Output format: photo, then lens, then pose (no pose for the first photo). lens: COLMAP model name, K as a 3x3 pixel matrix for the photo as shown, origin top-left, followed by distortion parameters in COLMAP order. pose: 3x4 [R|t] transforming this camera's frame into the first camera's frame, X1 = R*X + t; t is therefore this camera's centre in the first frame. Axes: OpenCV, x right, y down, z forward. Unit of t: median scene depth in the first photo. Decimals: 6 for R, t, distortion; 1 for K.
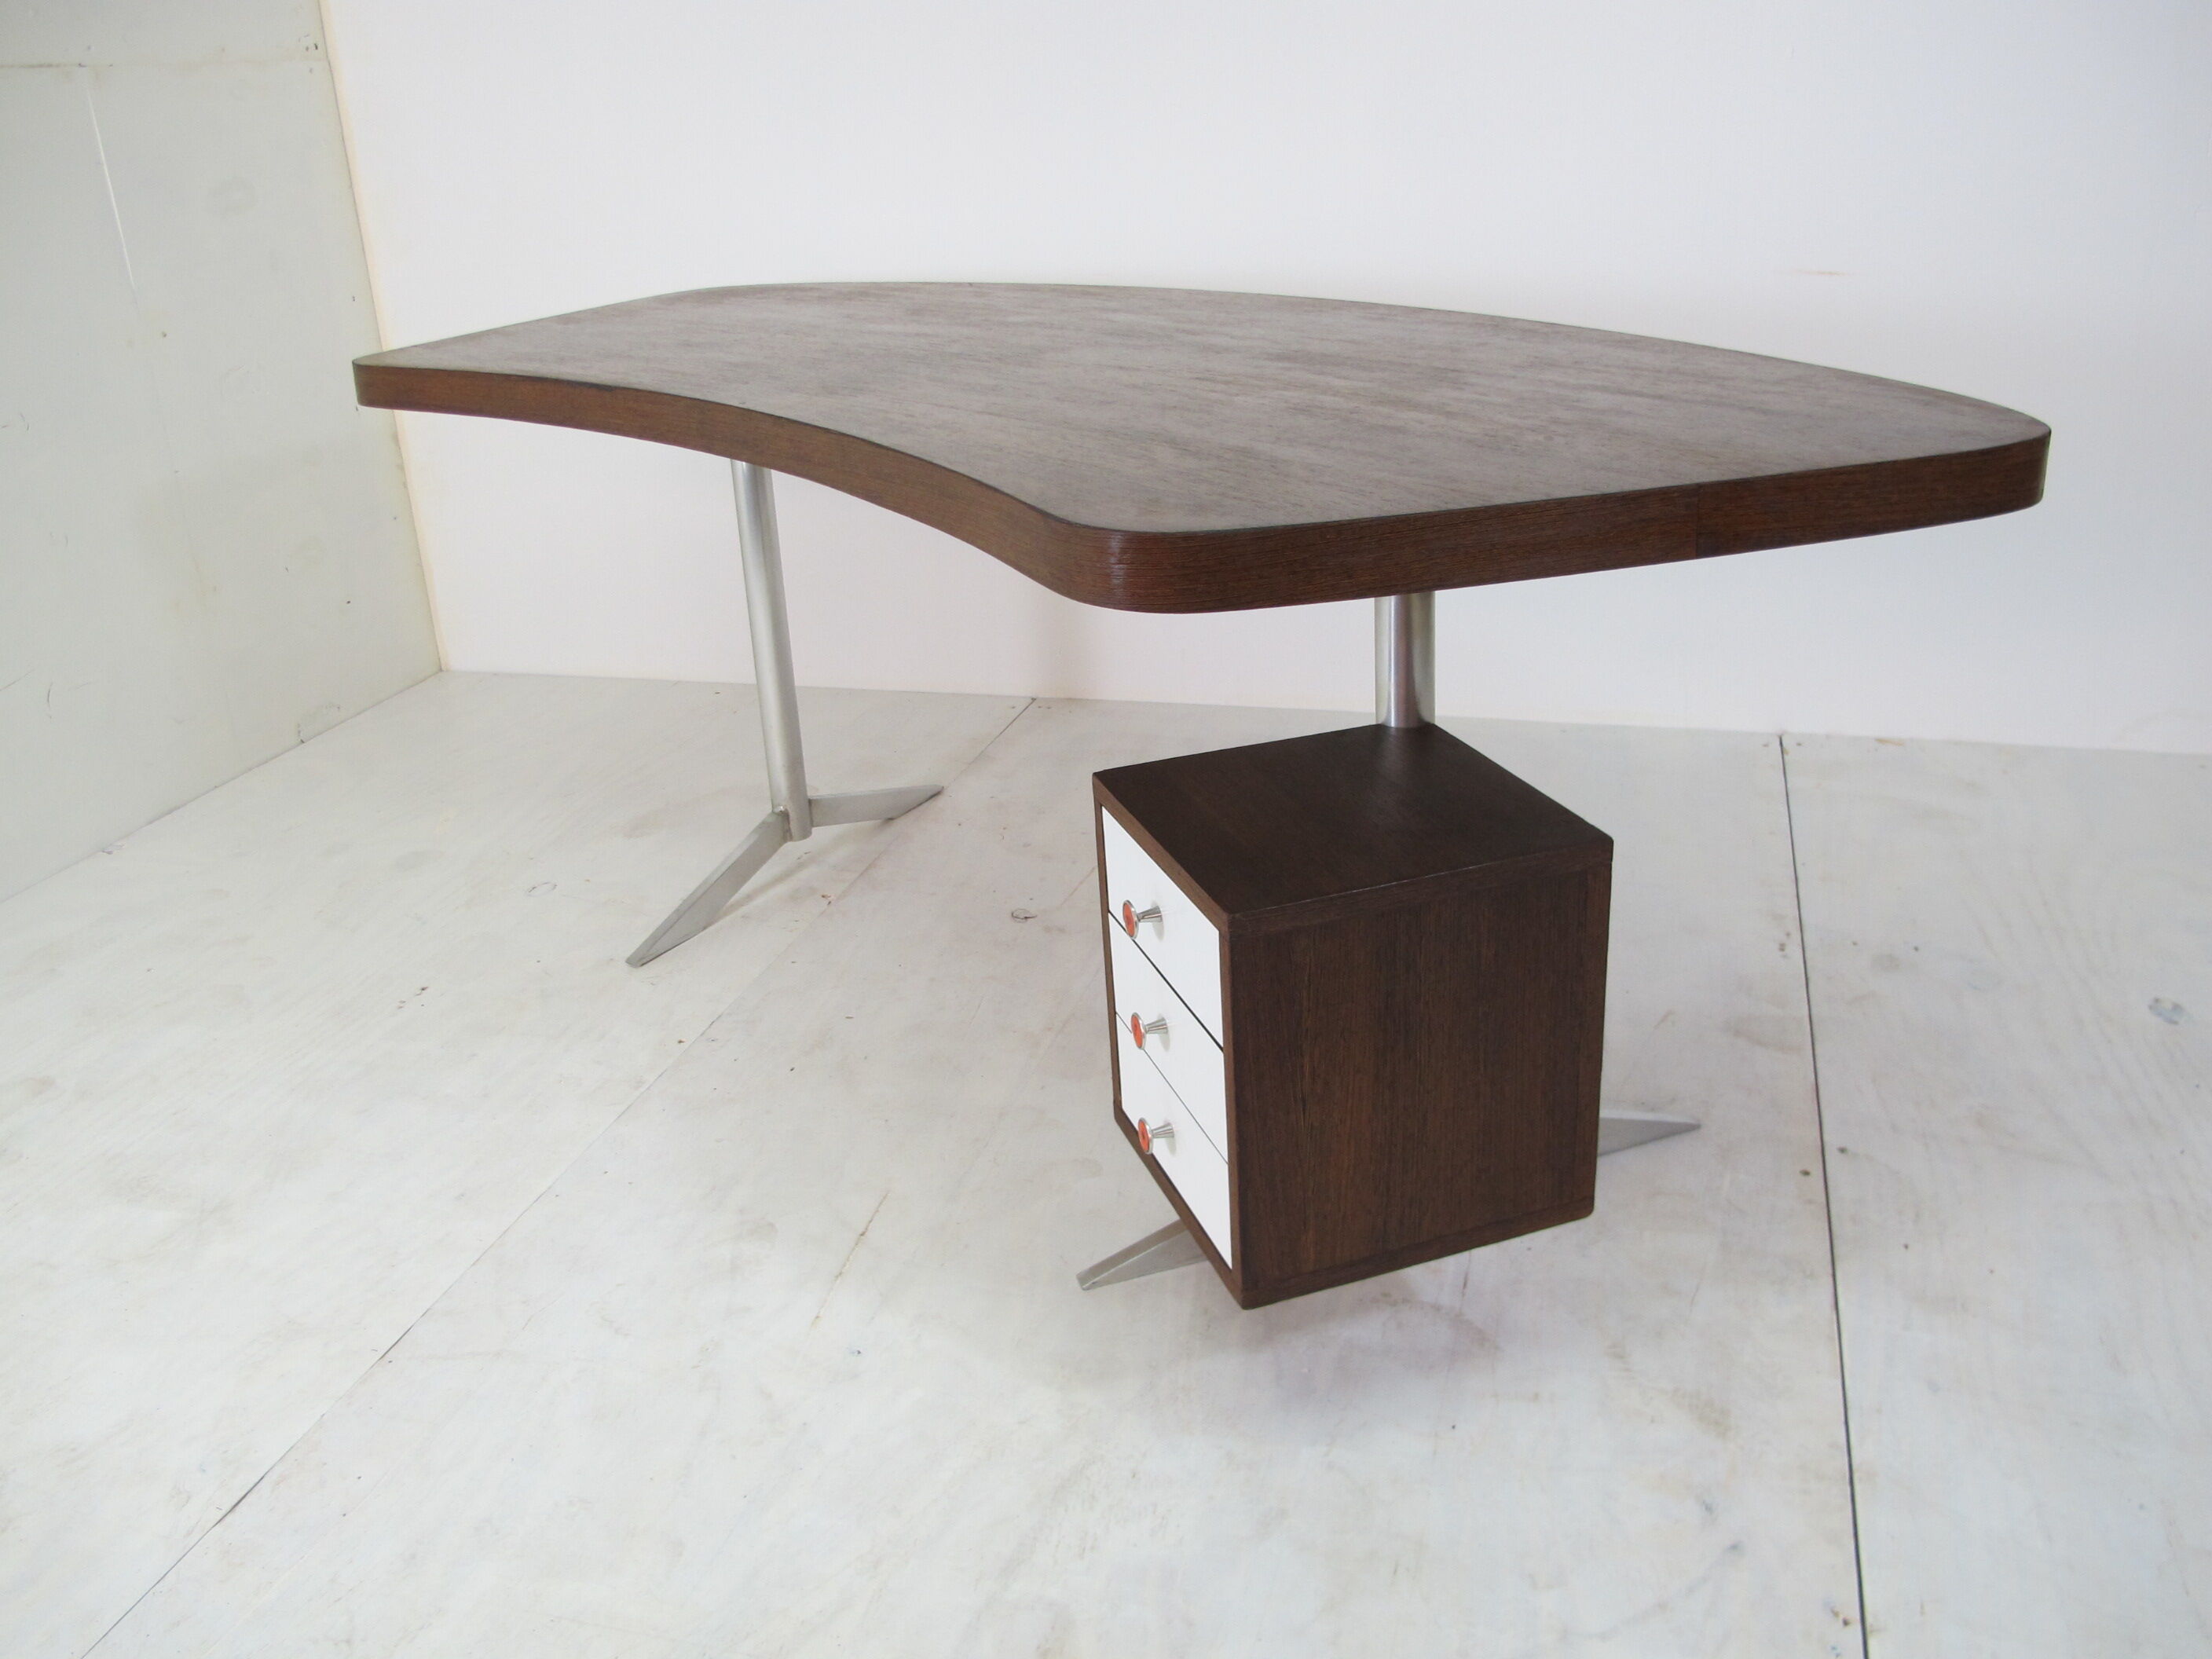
lens RADIAL K [[1844.5, 0, 1112.0], [0, 1844.5, 827.7], [0, 0, 1]] dist [-0.135551, 0.096265]
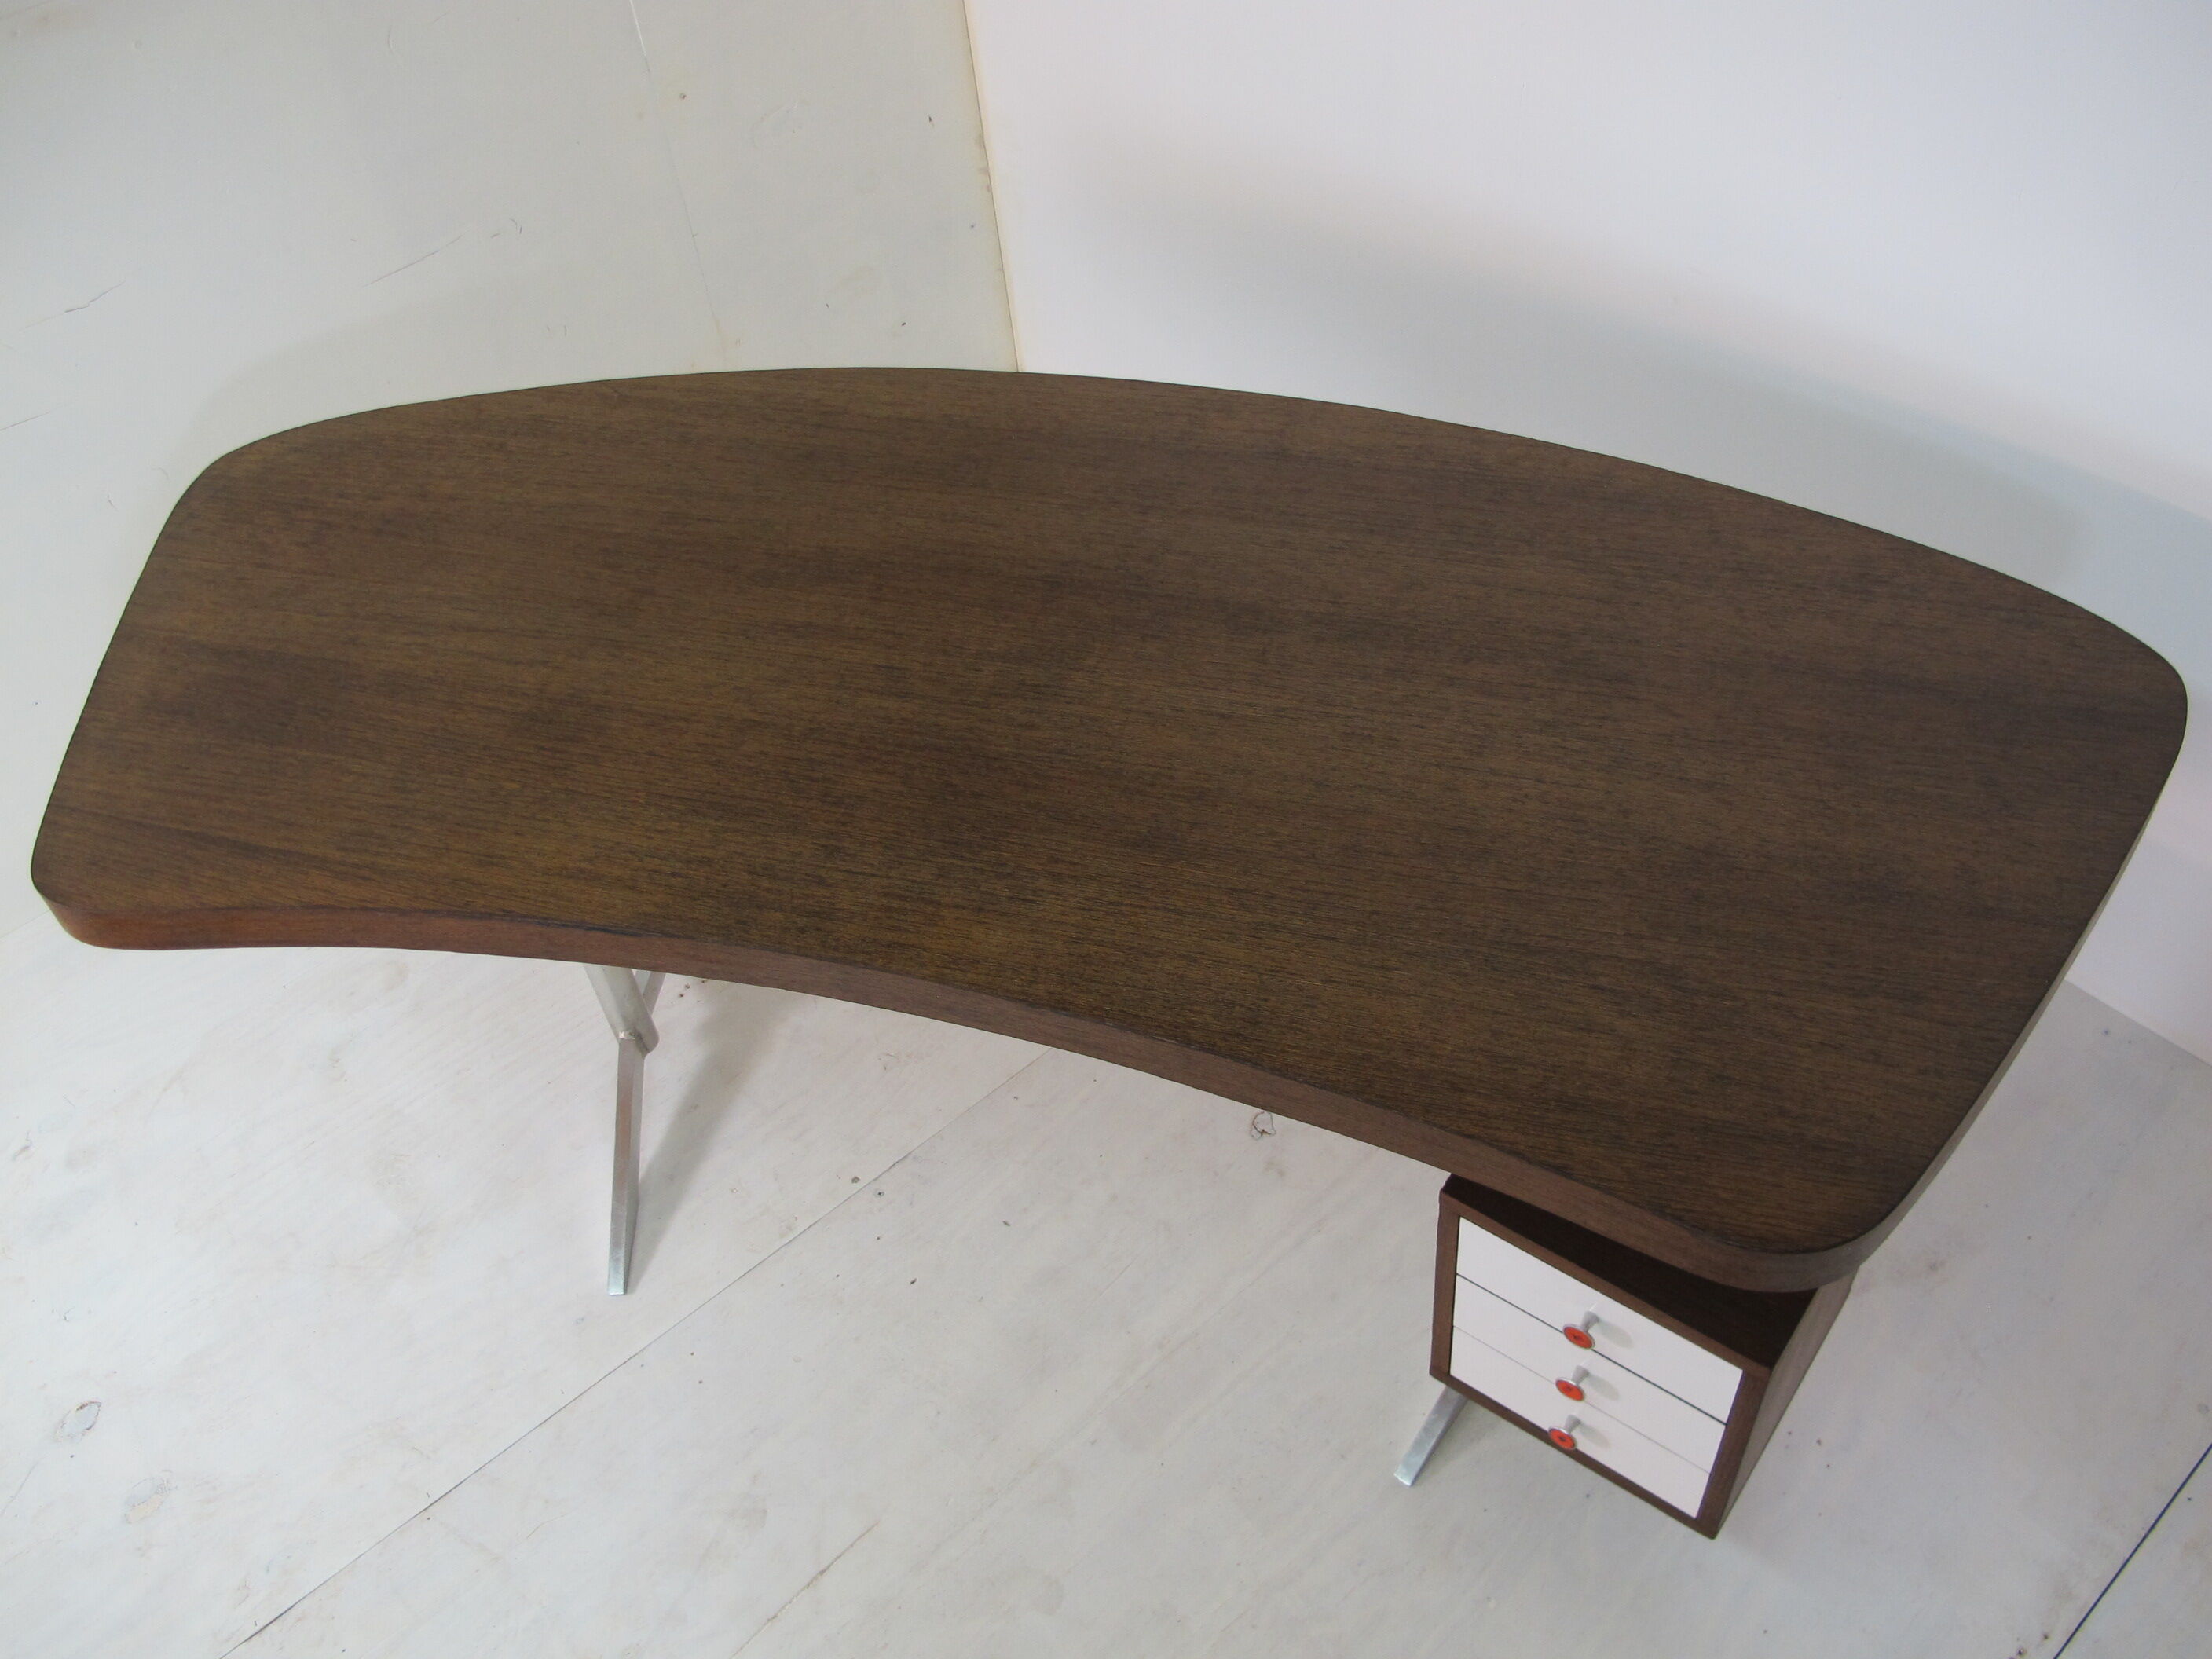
lens RADIAL K [[1844.5, 0, 1116.8], [0, 1844.5, 811.0], [0, 0, 1]] dist [-0.135551, 0.096265]
pose [[0.846076, 0.362226, -0.391087, 0.258891], [-0.162196, 0.873806, 0.458428, -0.674603], [0.507788, -0.324432, 0.798057, 0.394078]]
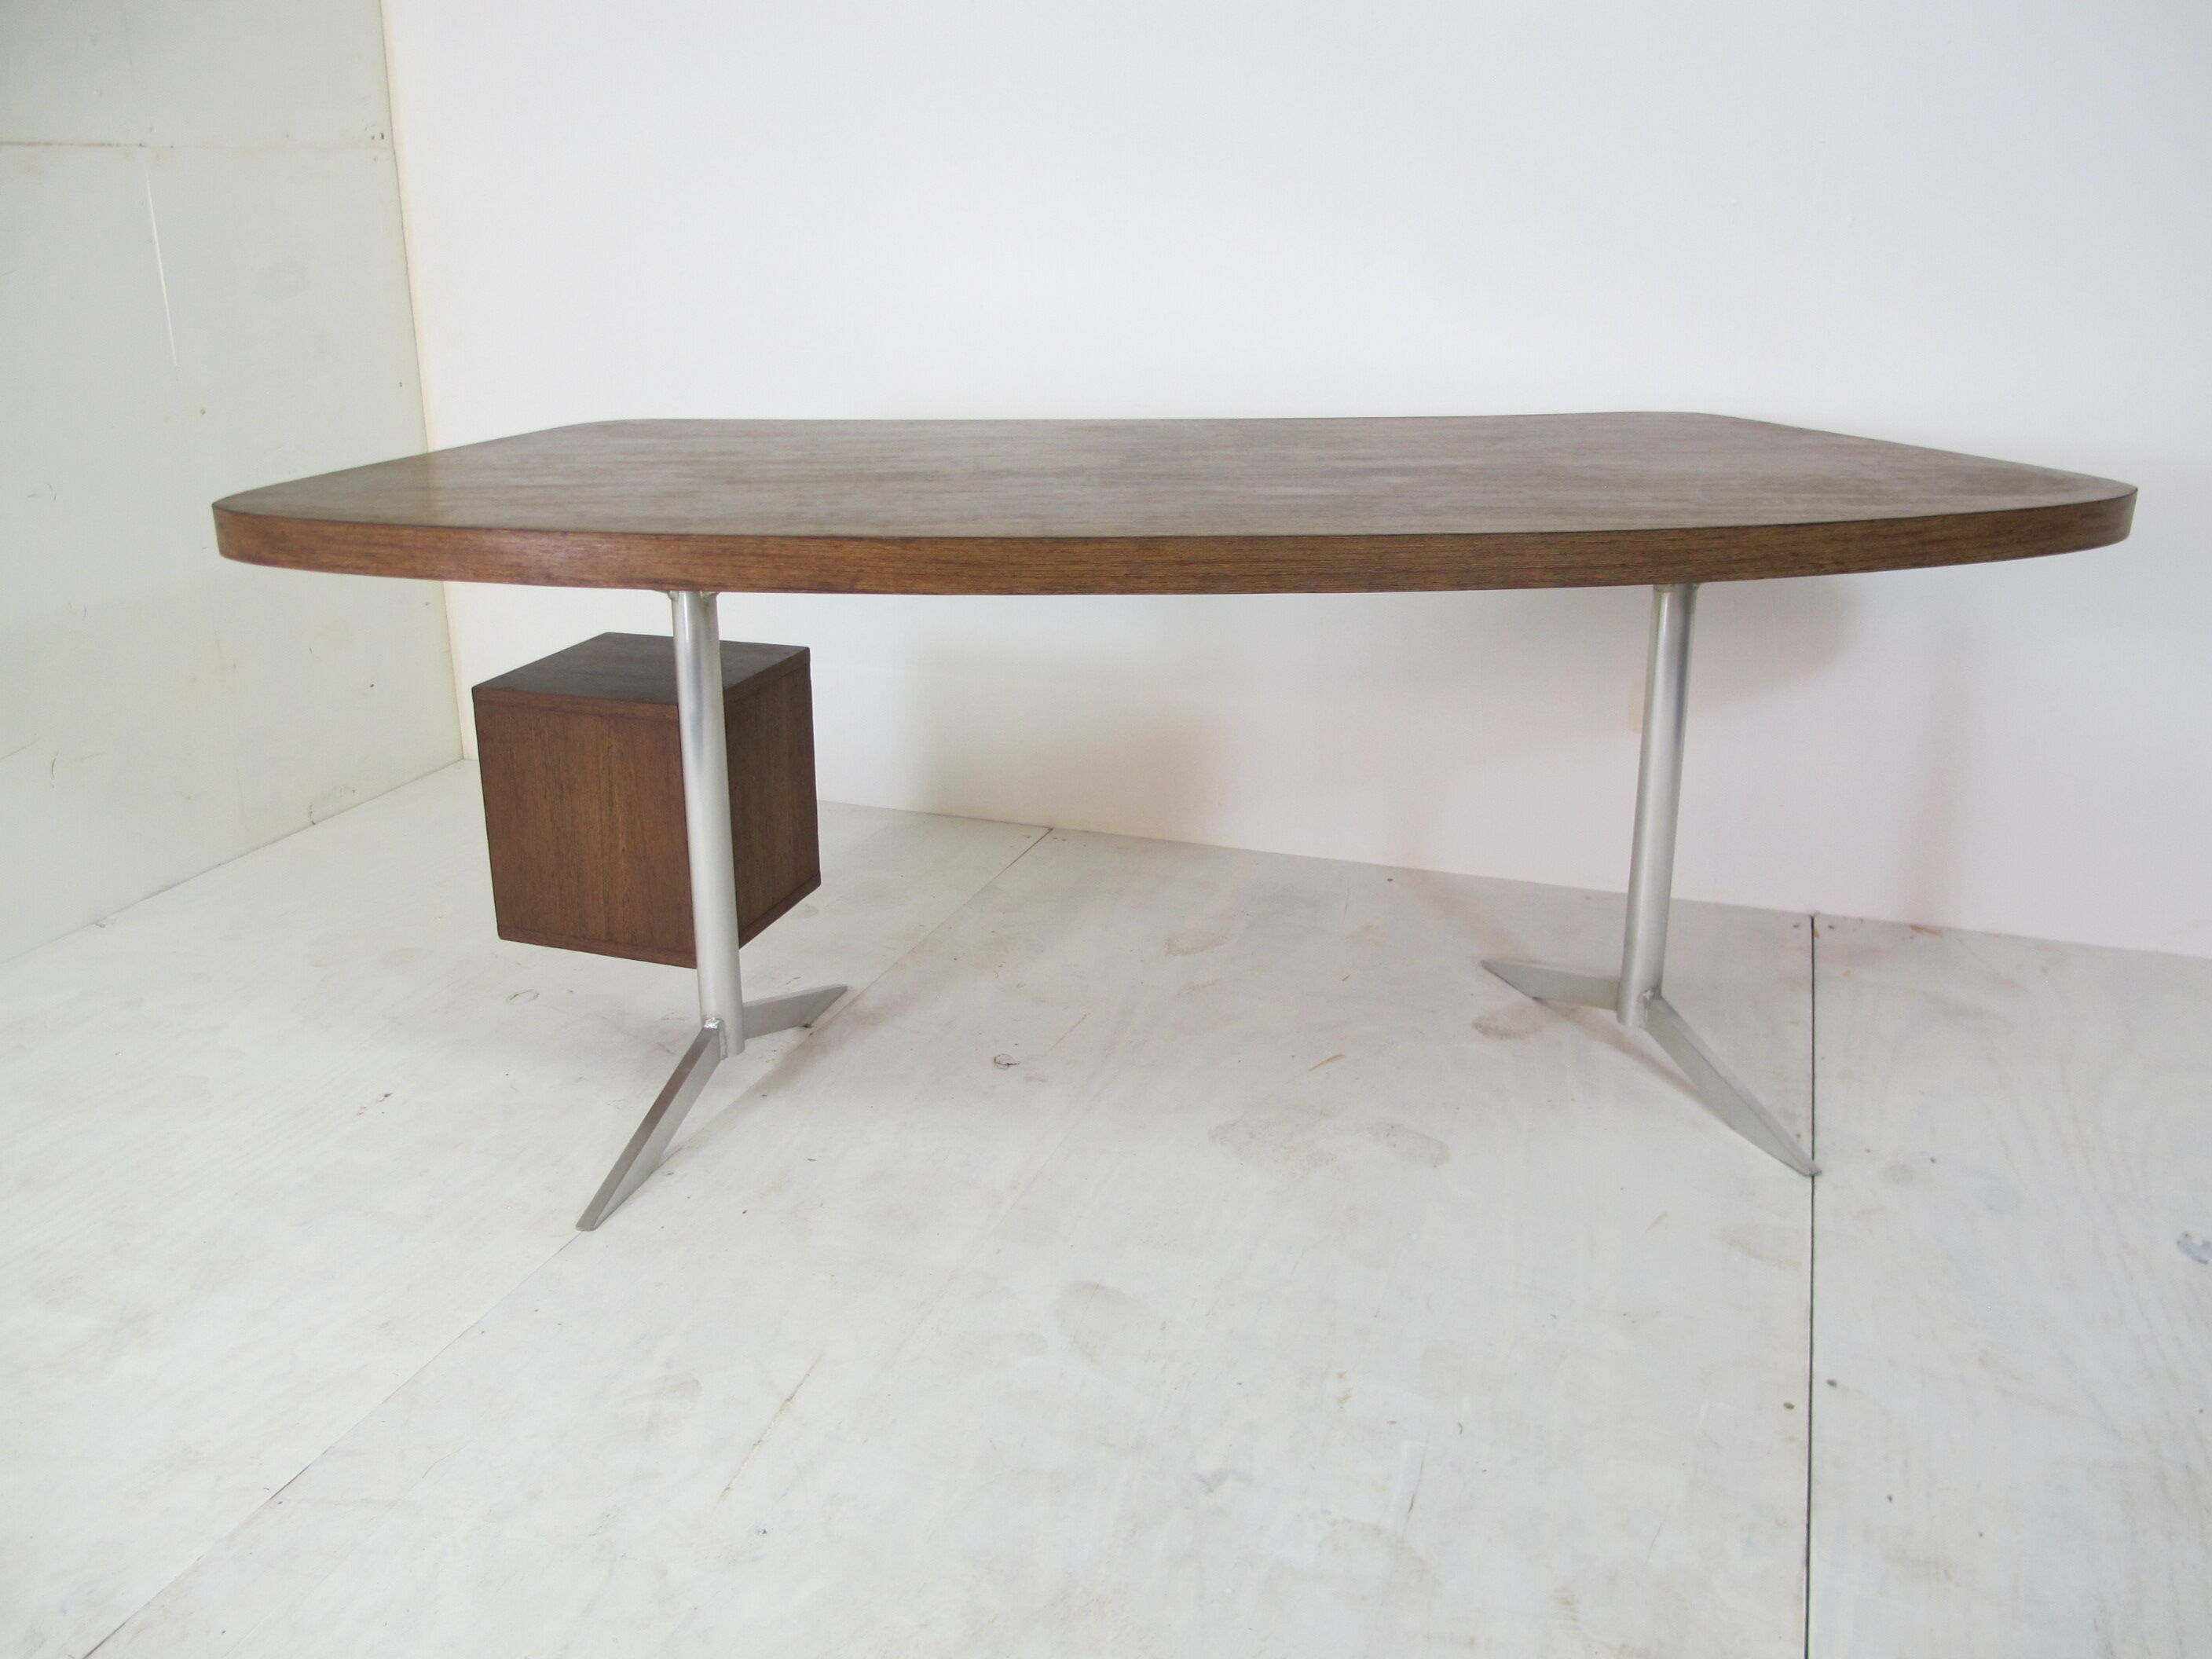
lens RADIAL K [[1844.5, 0, 1120.2], [0, 1844.5, 827.5], [0, 0, 1]] dist [-0.135551, 0.096265]
pose [[0.997516, 0.061971, -0.033489, 0.049801], [-0.063754, 0.996444, -0.055089, -0.034786], [0.029956, 0.057088, 0.997920, 0.041655]]
